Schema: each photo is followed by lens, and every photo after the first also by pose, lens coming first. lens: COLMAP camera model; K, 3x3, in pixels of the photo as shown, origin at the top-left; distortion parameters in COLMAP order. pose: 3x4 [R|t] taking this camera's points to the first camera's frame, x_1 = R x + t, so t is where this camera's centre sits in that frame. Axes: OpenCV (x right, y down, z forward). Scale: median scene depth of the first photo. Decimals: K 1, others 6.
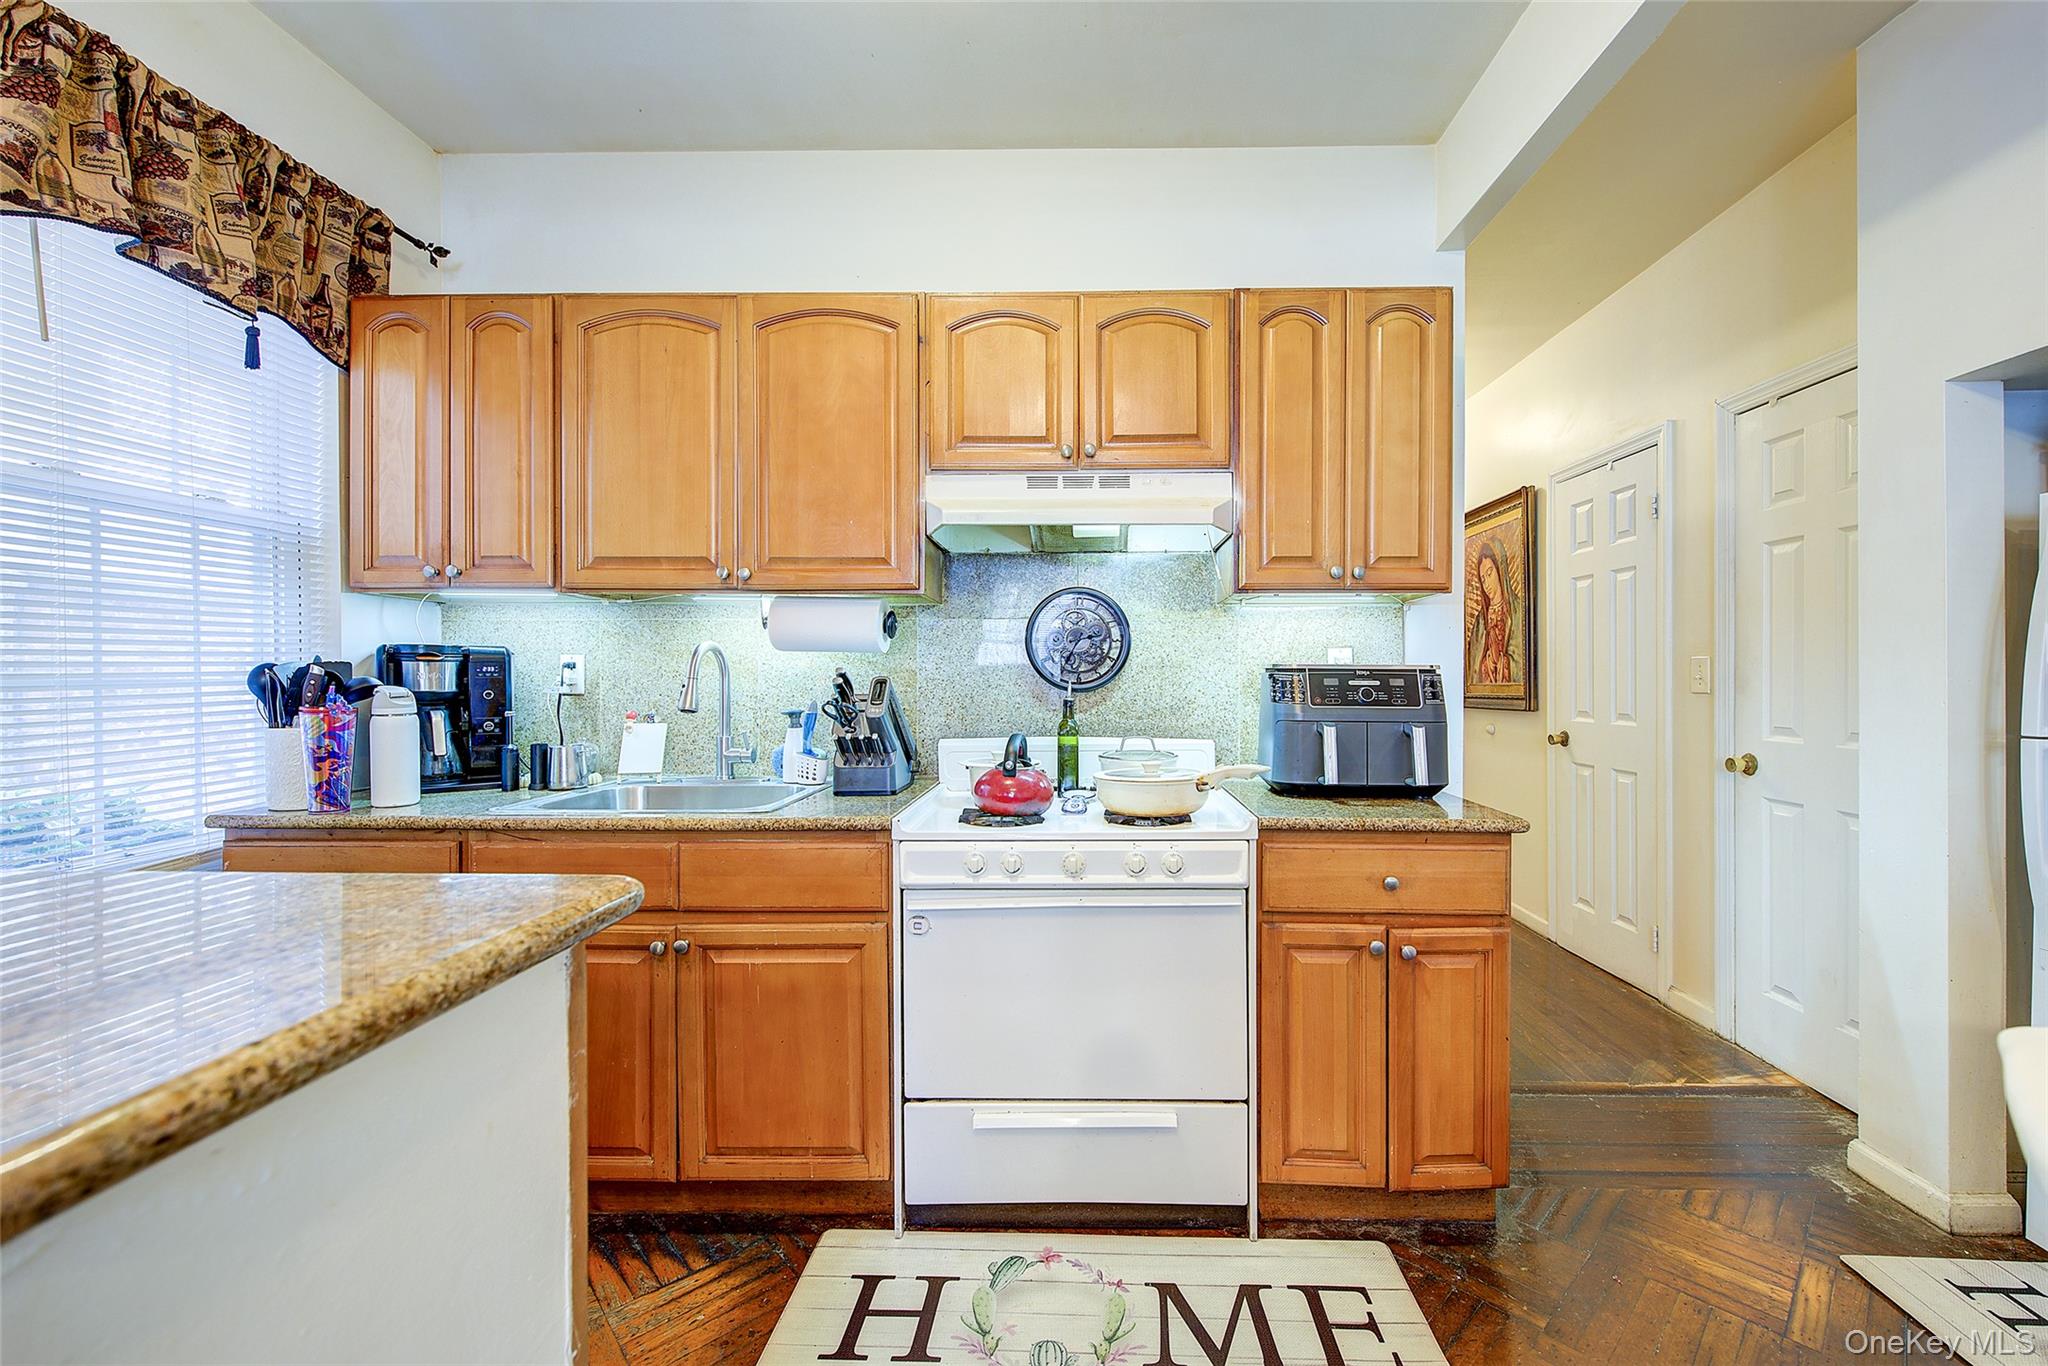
lens RADIAL K [[808.5, 0, 1090.8], [0, 808.5, 678.6], [0, 0, 1]] dist [-0.009577, -0.000018]
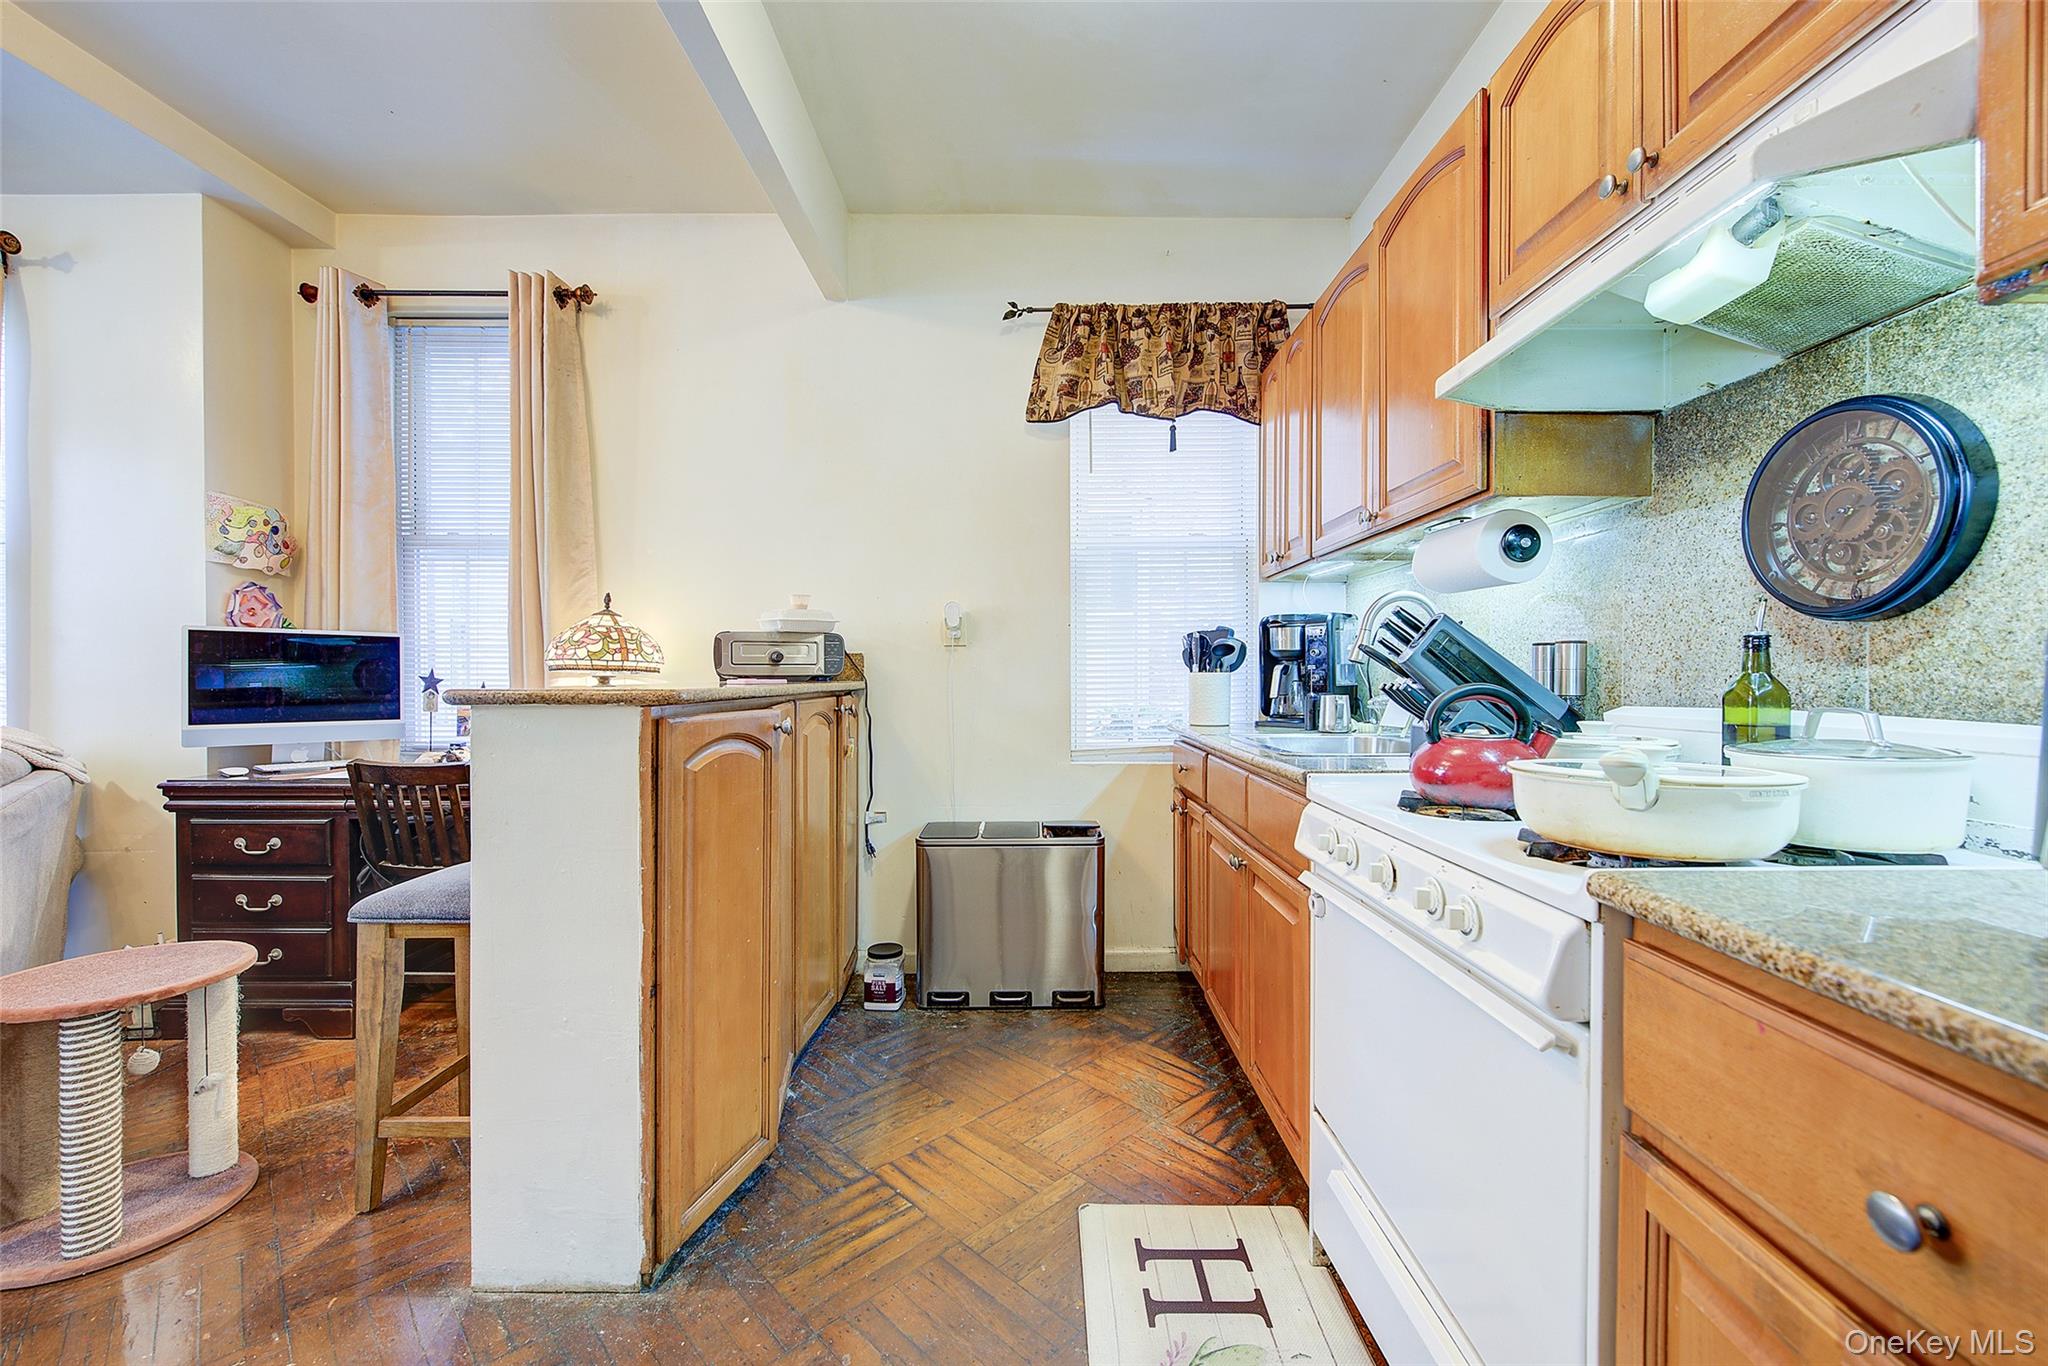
lens RADIAL K [[810.7, 0, 1024.0], [0, 810.7, 683.0], [0, 0, 1]] dist [-0.001145, -0.000151]
pose [[0.016509, 0.012009, -0.999792, 0.616366], [-0.003164, 0.999923, 0.011958, 0.066779], [0.999859, 0.002966, 0.016546, 0.680821]]
